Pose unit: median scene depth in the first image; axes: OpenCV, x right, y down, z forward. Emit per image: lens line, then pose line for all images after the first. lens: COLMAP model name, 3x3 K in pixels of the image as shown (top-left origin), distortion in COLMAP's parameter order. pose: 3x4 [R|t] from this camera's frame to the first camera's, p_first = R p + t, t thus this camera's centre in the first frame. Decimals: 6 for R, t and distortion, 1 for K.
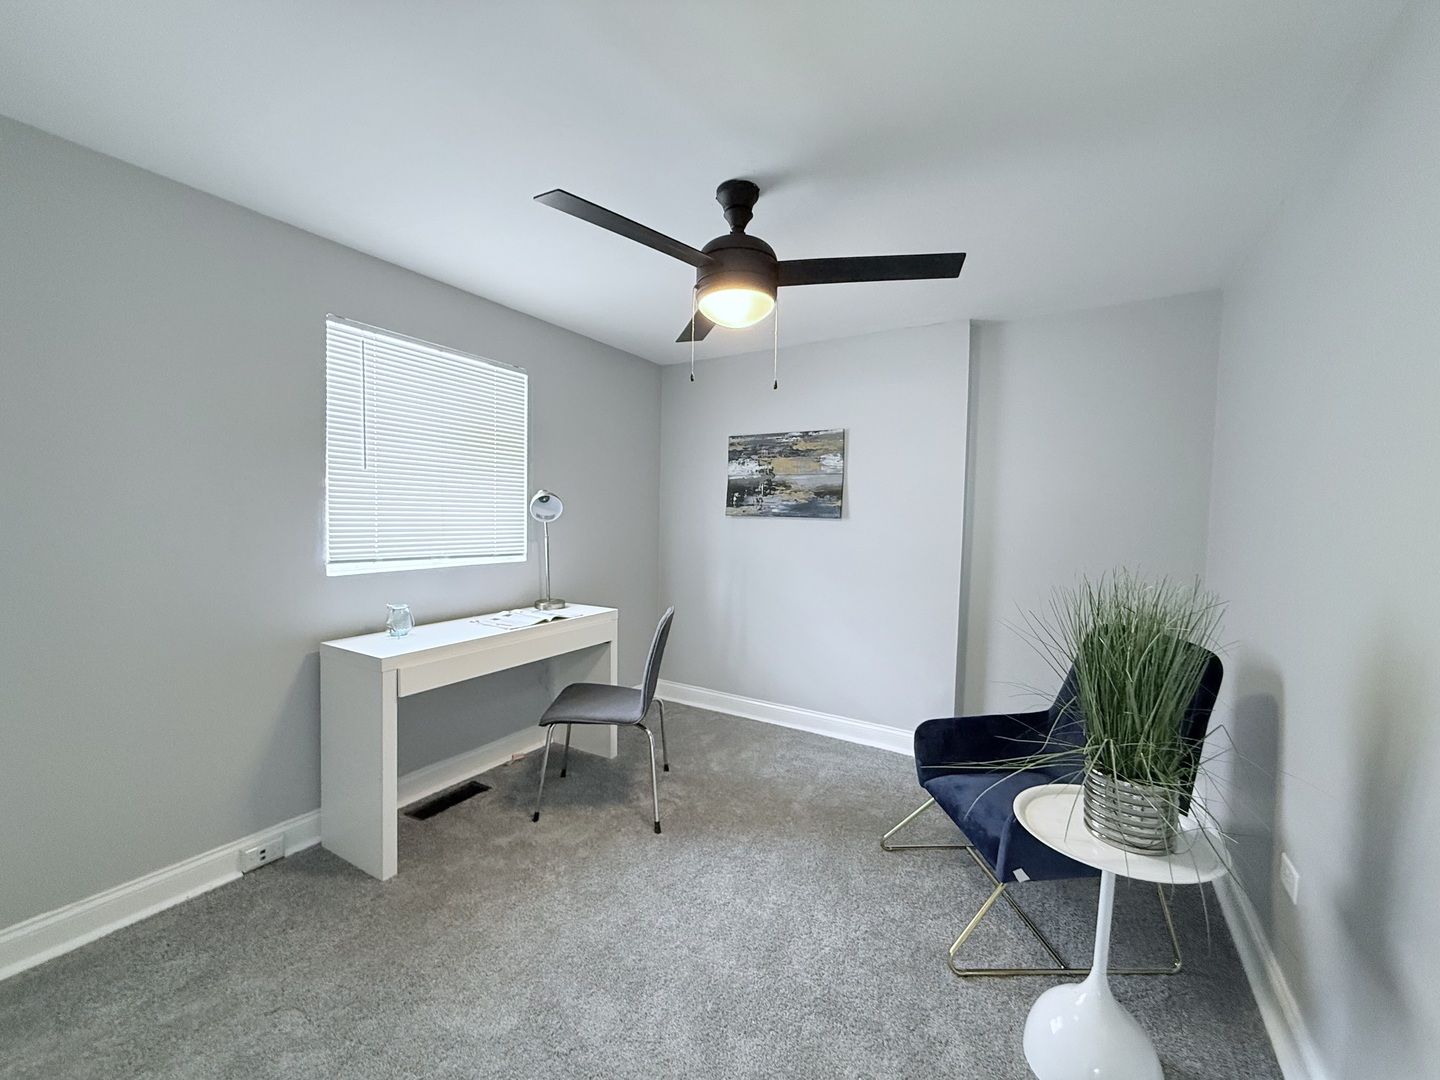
lens RADIAL K [[577.0, 0, 715.2], [0, 577.0, 531.7], [0, 0, 1]] dist [-0.000558, 0.000100]
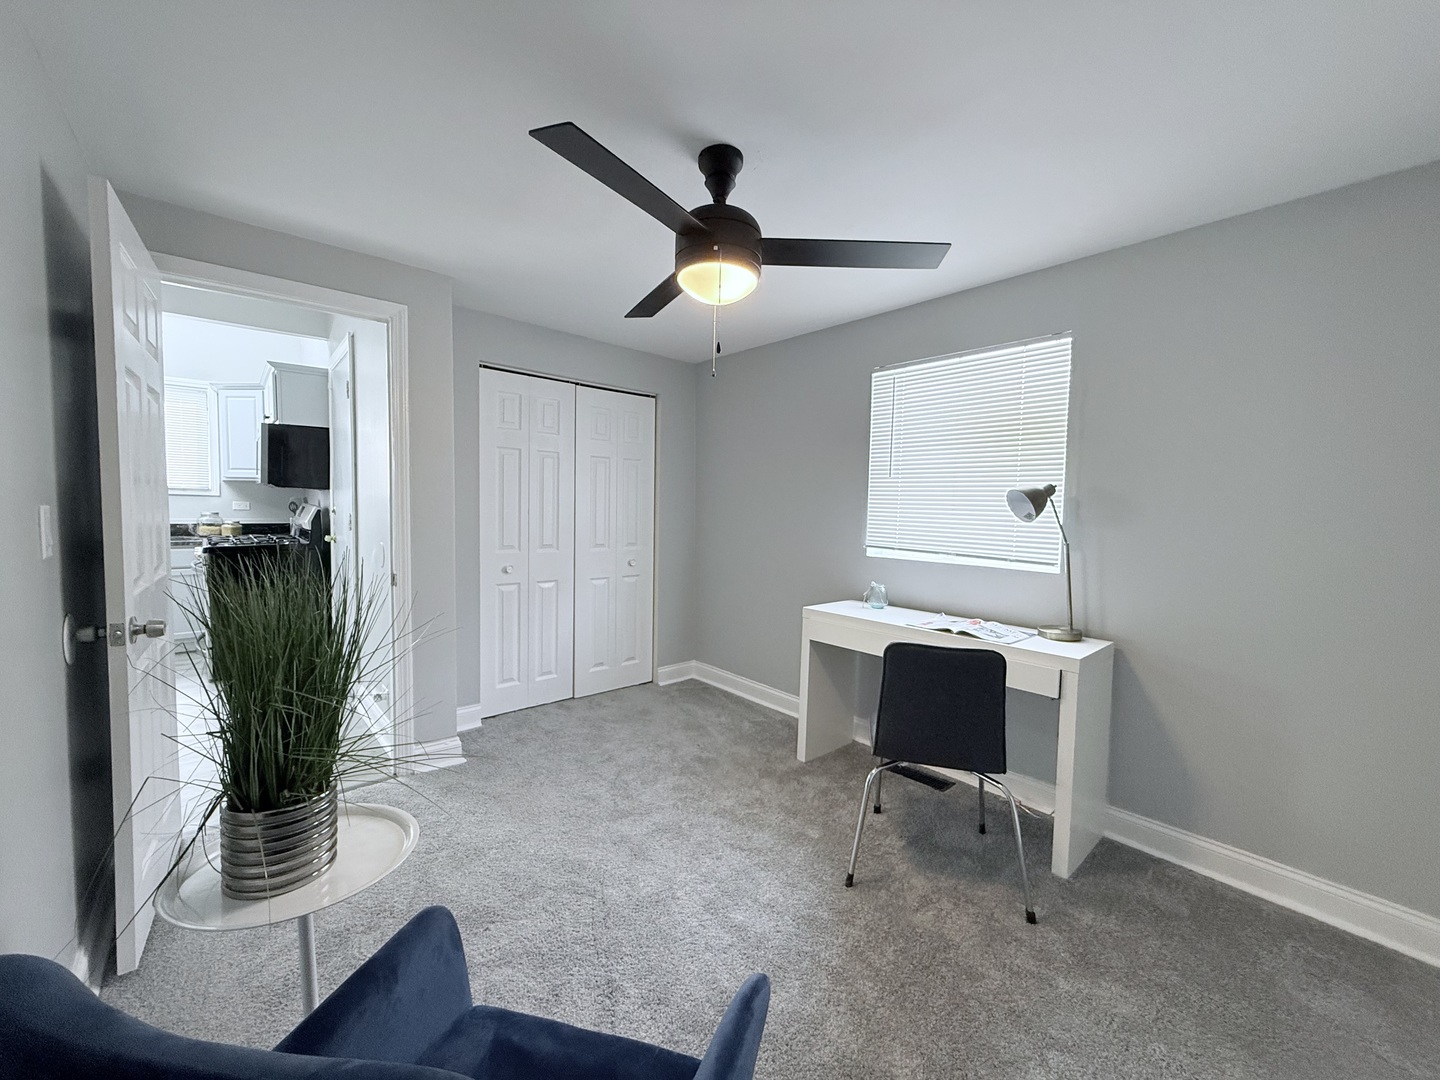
lens RADIAL K [[577.0, 0, 715.7], [0, 577.0, 537.0], [0, 0, 1]] dist [-0.000558, 0.000100]
pose [[-0.287780, 0.059168, -0.955867, 0.662792], [-0.031351, 0.996973, 0.071151, -0.048633], [0.957183, 0.050443, -0.285054, 0.893317]]
